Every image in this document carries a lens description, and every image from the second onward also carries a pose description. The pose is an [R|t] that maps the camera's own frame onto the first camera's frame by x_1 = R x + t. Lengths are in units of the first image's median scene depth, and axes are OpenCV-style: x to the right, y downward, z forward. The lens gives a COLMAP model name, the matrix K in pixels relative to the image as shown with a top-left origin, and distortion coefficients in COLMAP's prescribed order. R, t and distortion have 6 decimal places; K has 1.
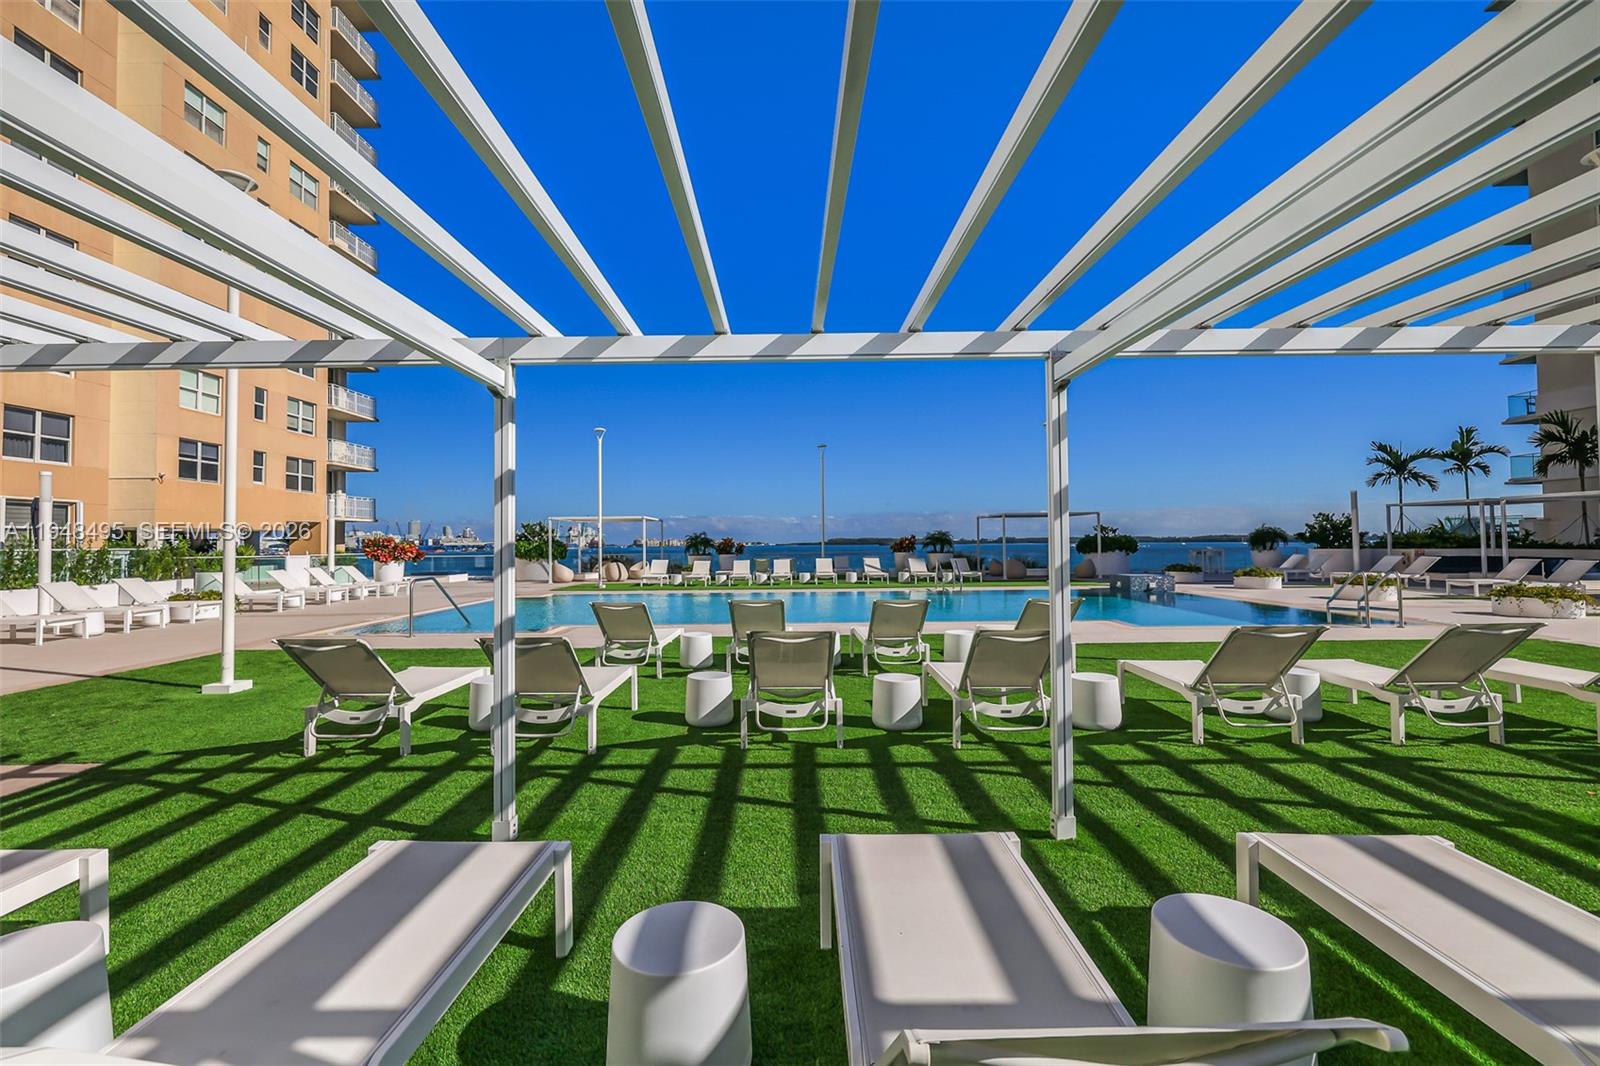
lens RADIAL K [[679.7, 0, 795.3], [0, 679.7, 526.1], [0, 0, 1]] dist [-0.011784, 0.000033]
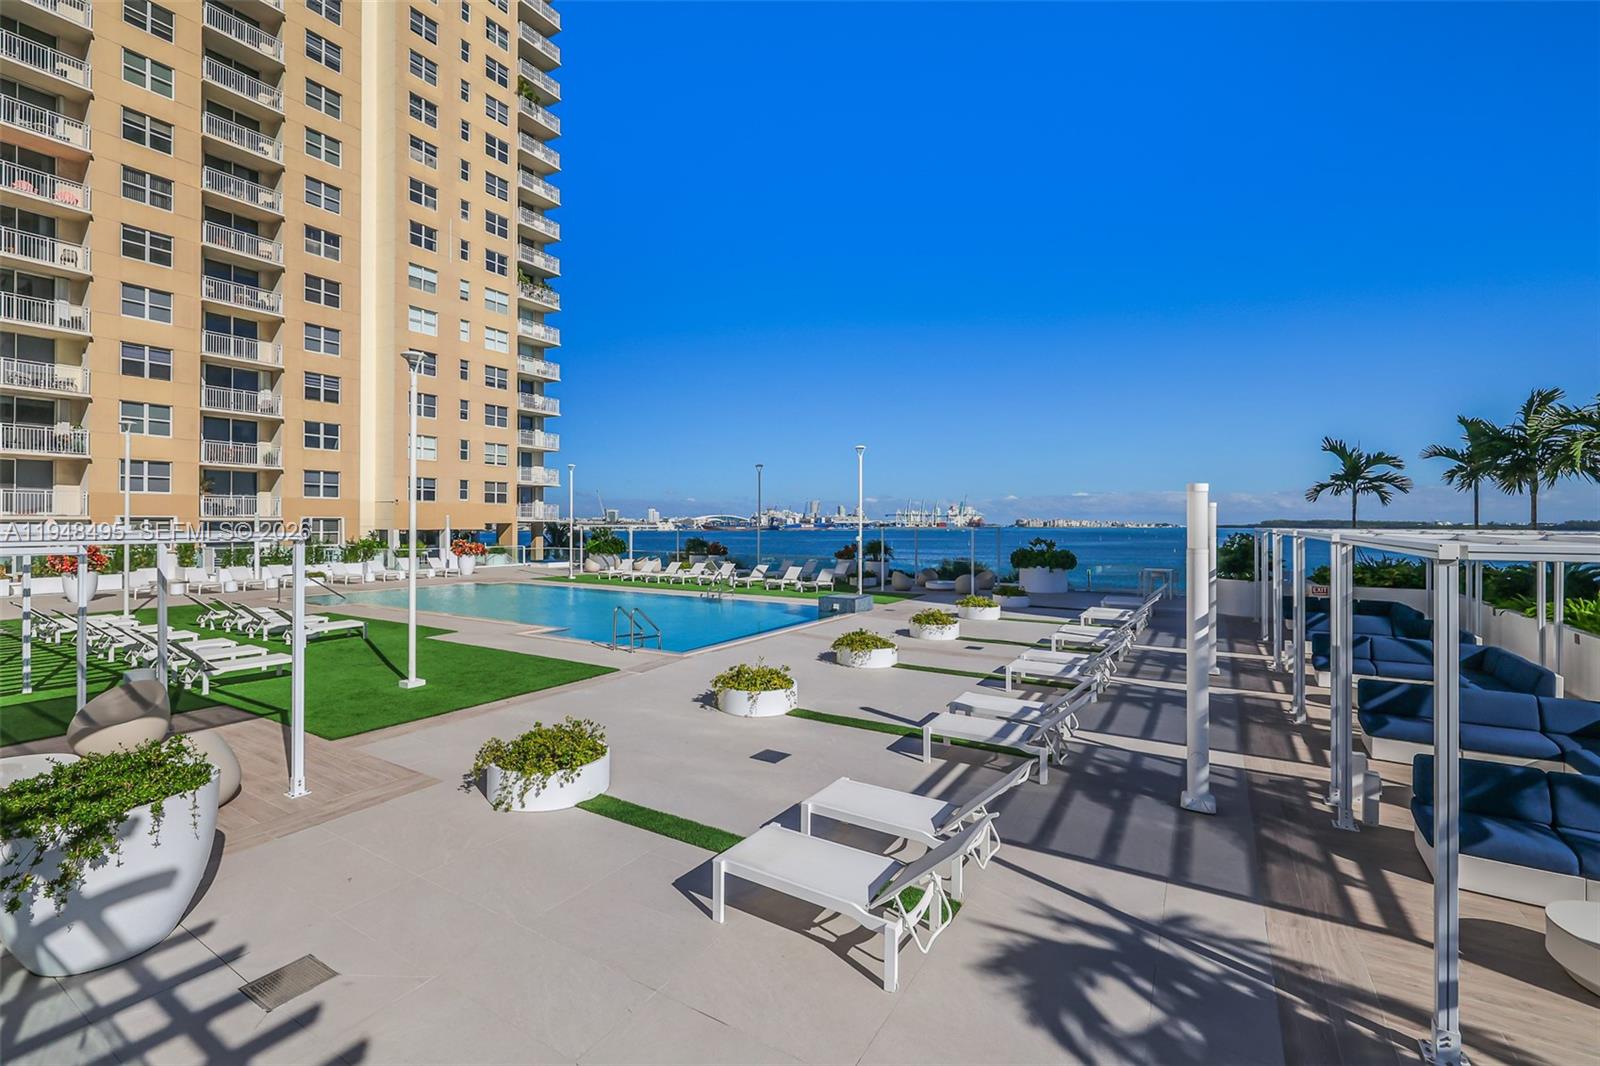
lens RADIAL K [[688.3, 0, 783.0], [0, 688.3, 520.6], [0, 0, 1]] dist [-0.000398, 0.000189]
pose [[0.849038, 0.010726, -0.528223, 0.702346], [0.000769, 0.999768, 0.021538, -0.049814], [0.528331, -0.018692, 0.848832, 0.018122]]
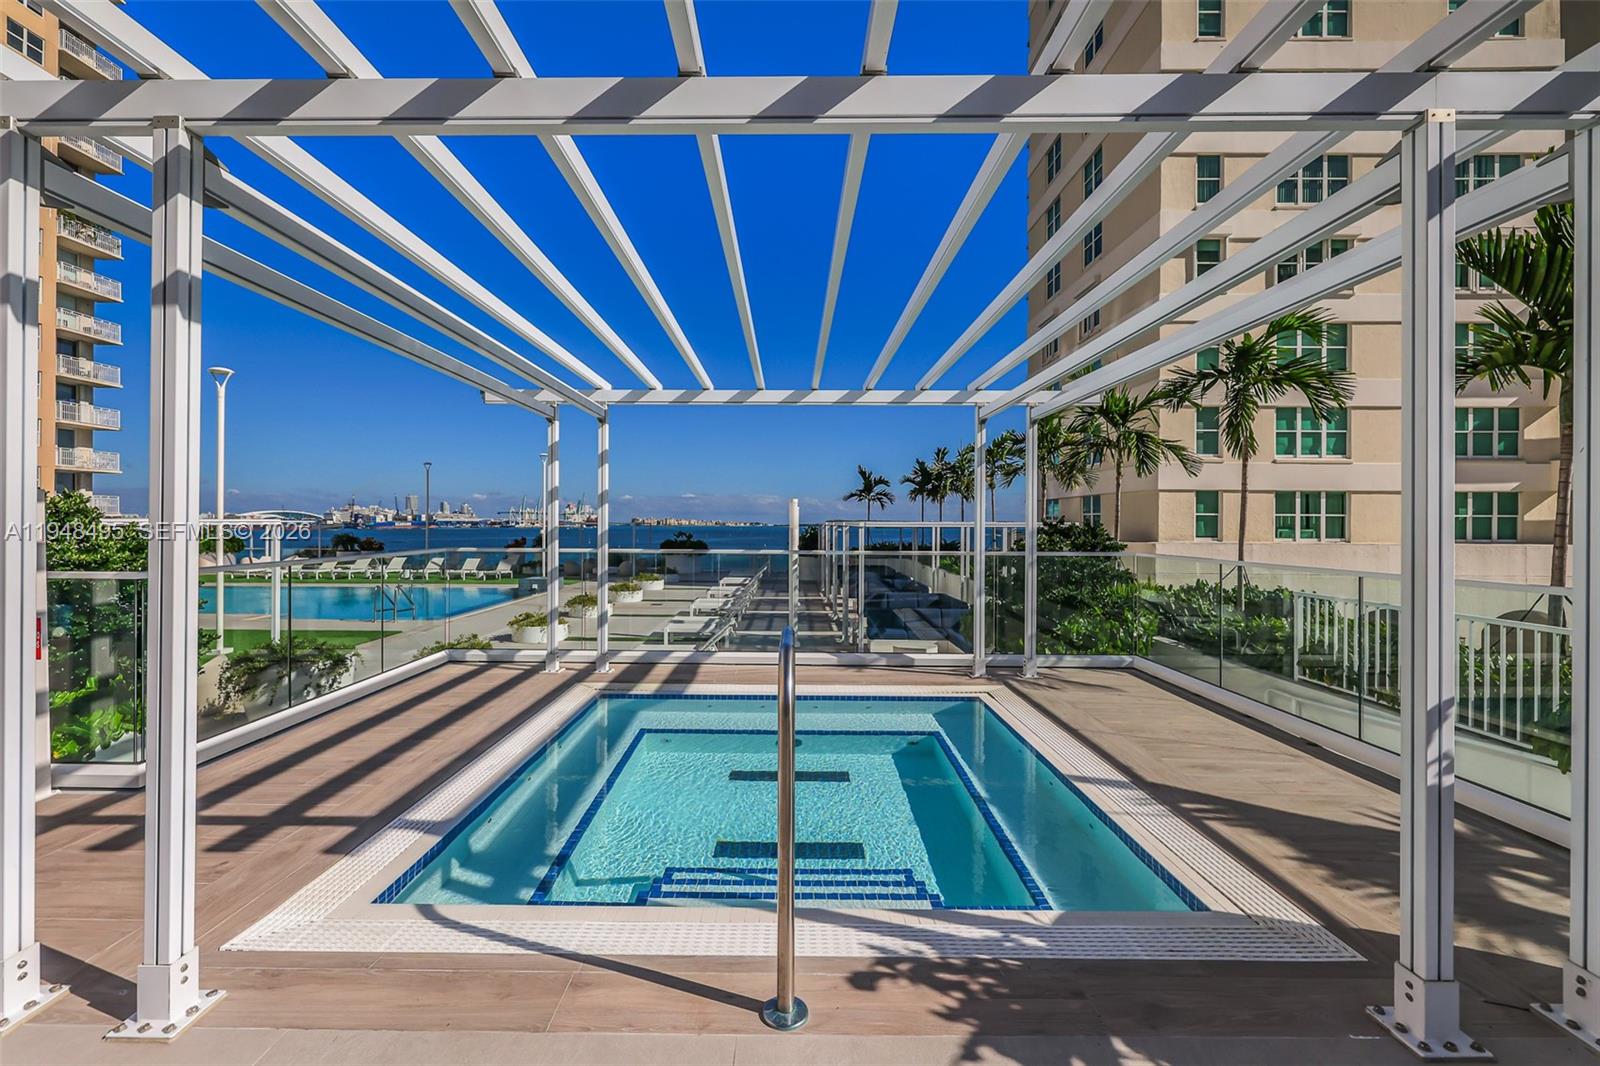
lens RADIAL K [[680.9, 0, 783.5], [0, 680.9, 520.5], [0, 0, 1]] dist [0.002135, -0.000926]
pose [[0.999808, 0.016266, -0.010960, 0.696191], [-0.016051, 0.999682, 0.019441, -0.050916], [0.011273, -0.019262, 0.999751, -0.218252]]
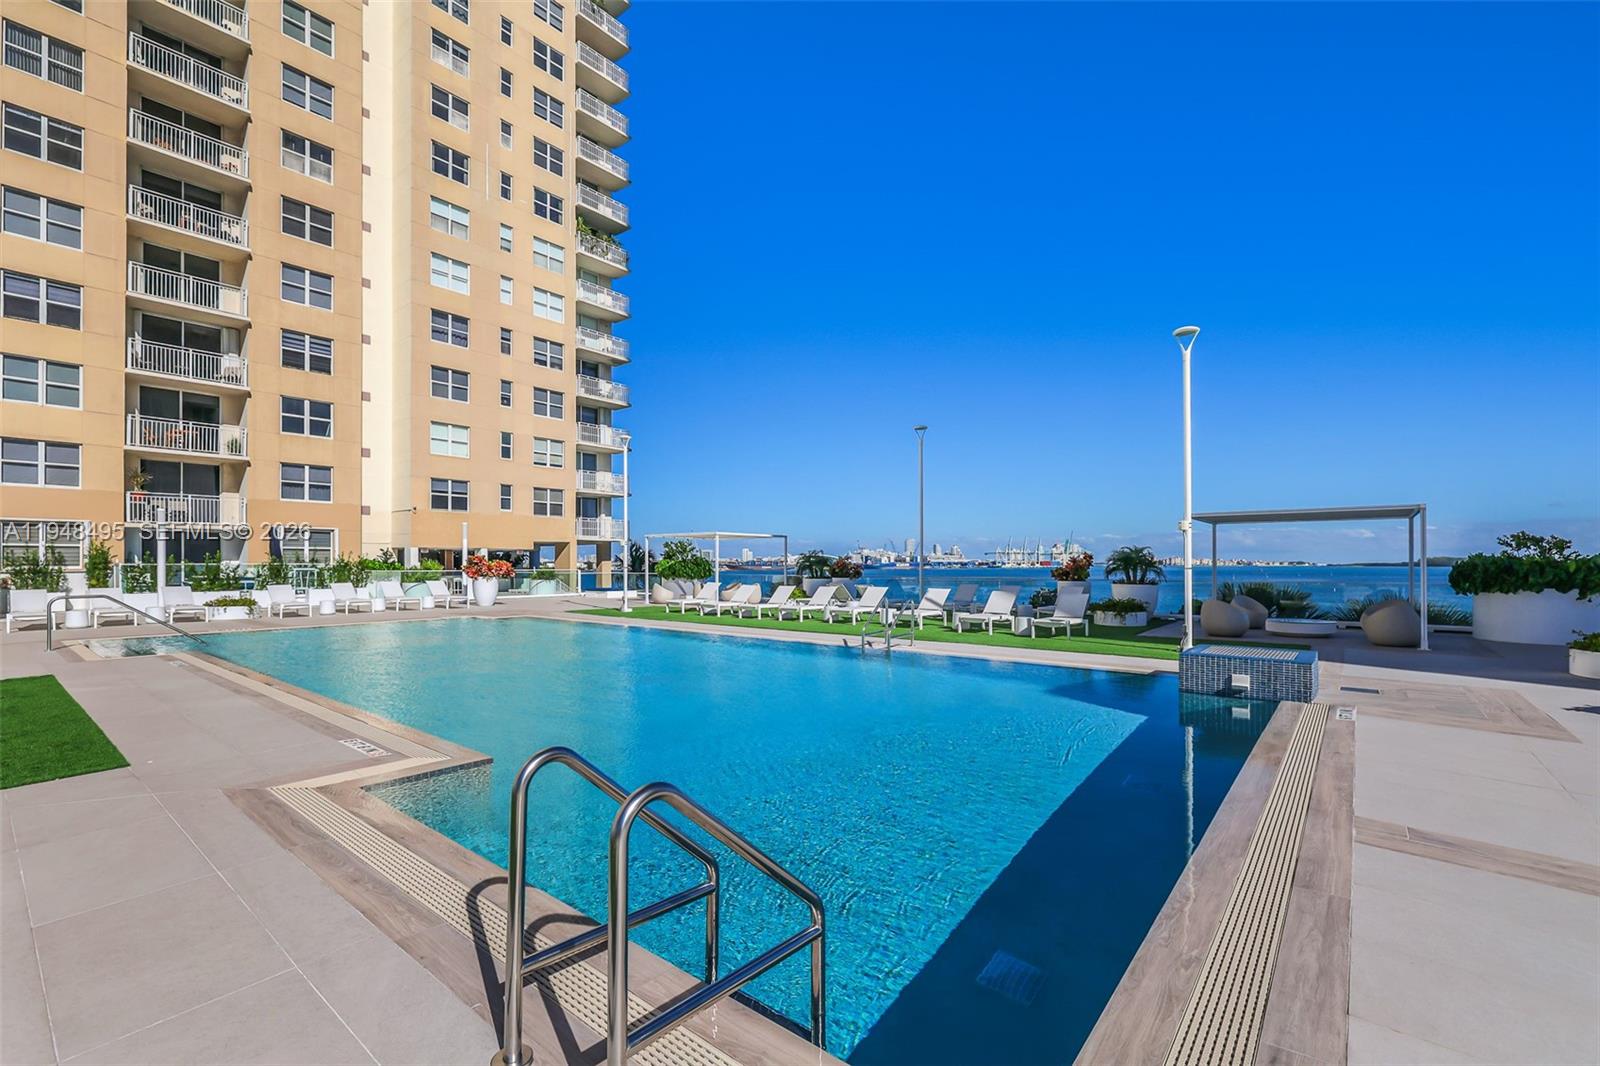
lens RADIAL K [[693.4, 0, 784.5], [0, 693.4, 557.6], [0, 0, 1]] dist [0.001142, -0.000855]
pose [[0.771771, 0.005273, -0.635879, 0.393484], [0.007697, 0.999815, 0.017633, 0.003033], [0.635854, -0.018503, 0.771587, 0.349768]]
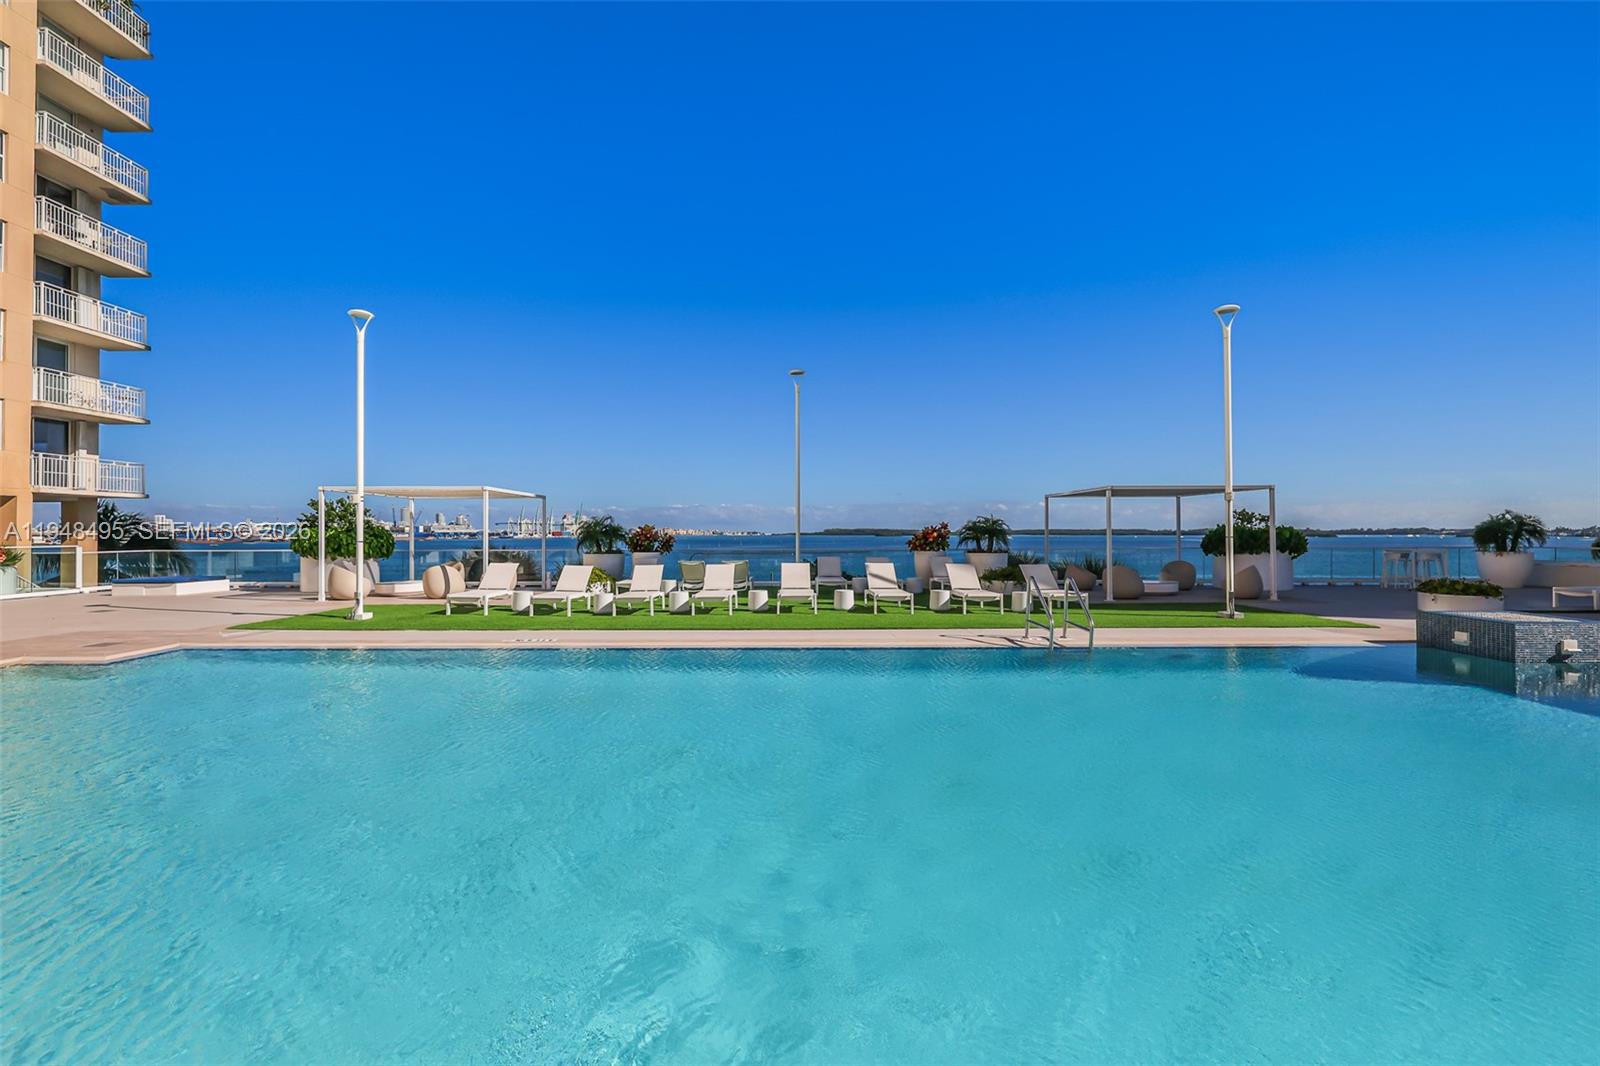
lens RADIAL K [[680.8, 0, 800.0], [0, 680.8, 533.0], [0, 0, 1]] dist [-0.025158, 0.000029]
pose [[0.999841, 0.008707, 0.015574, 0.034537], [-0.009087, 0.999659, 0.024467, 0.008453], [-0.015356, -0.024605, 0.999579, 0.412950]]
